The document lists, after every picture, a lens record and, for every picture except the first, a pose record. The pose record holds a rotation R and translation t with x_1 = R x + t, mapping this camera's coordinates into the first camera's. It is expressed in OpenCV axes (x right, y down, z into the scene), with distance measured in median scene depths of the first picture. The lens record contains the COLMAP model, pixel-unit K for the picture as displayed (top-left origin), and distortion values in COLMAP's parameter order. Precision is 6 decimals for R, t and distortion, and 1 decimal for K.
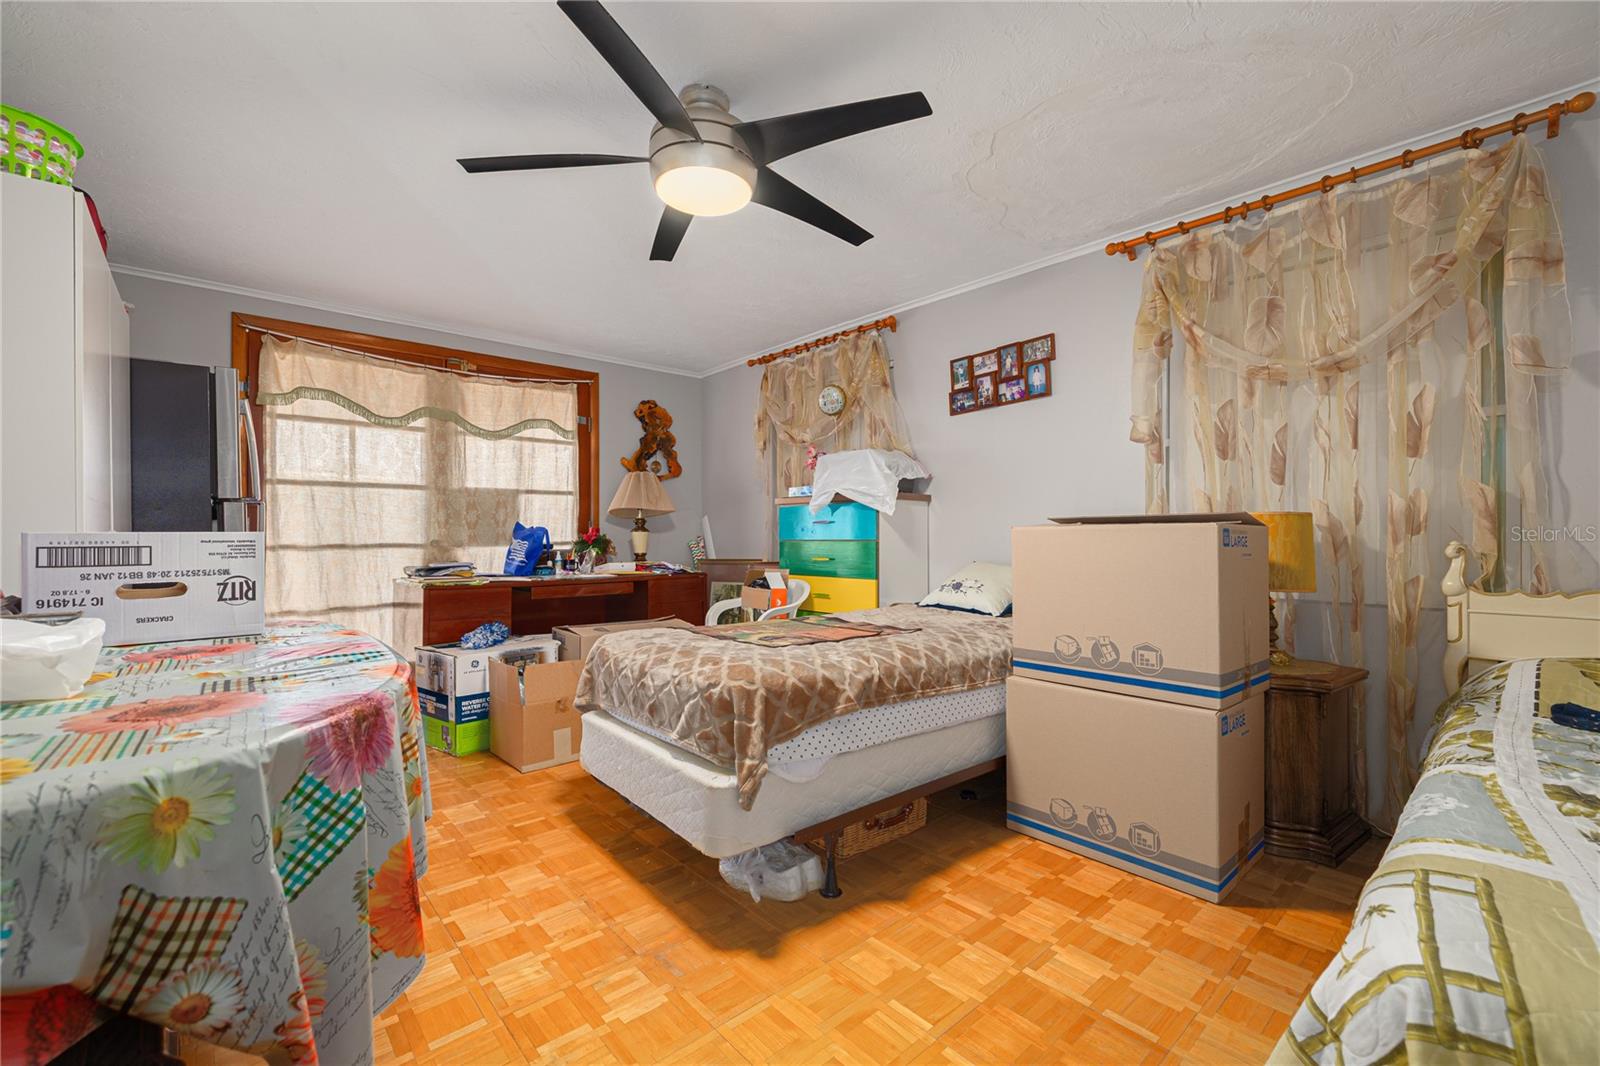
lens RADIAL K [[663.1, 0, 795.6], [0, 663.1, 528.5], [0, 0, 1]] dist [-0.000033, -0.000012]
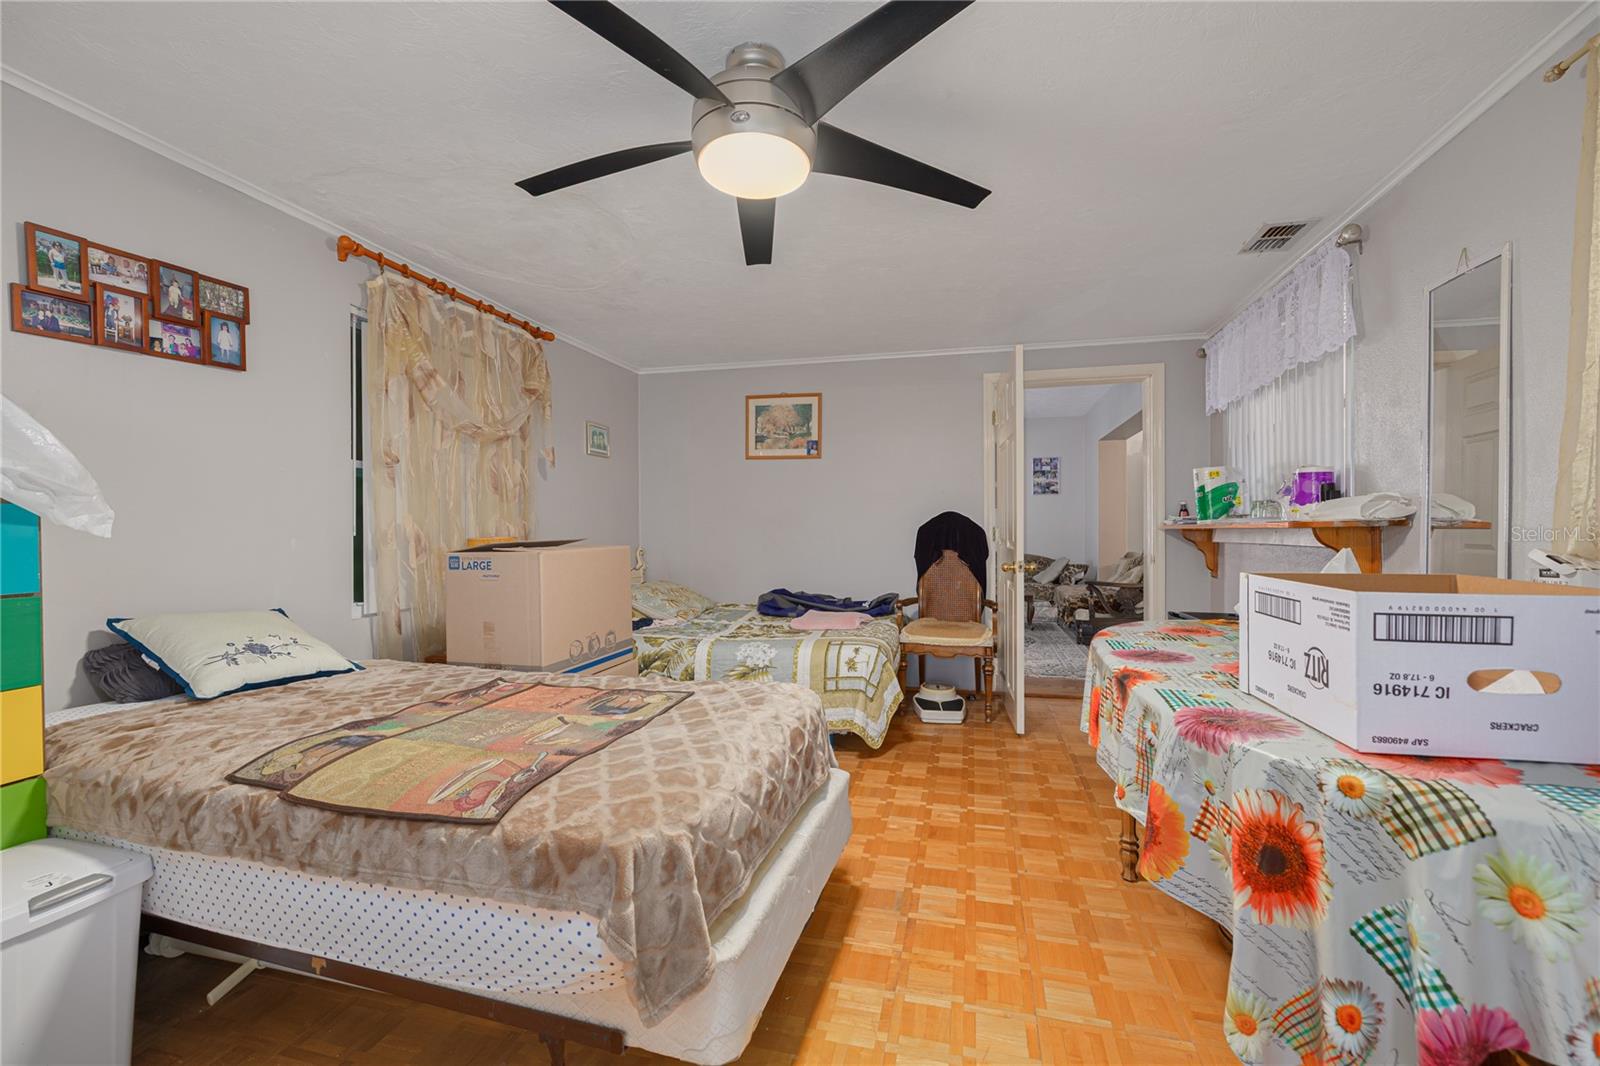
lens RADIAL K [[663.1, 0, 798.0], [0, 663.1, 536.8], [0, 0, 1]] dist [-0.000033, -0.000012]
pose [[-0.551267, 0.004095, 0.834319, -0.536754], [0.009047, 0.999959, 0.001070, -0.015730], [-0.834280, 0.008137, -0.551281, 0.871007]]
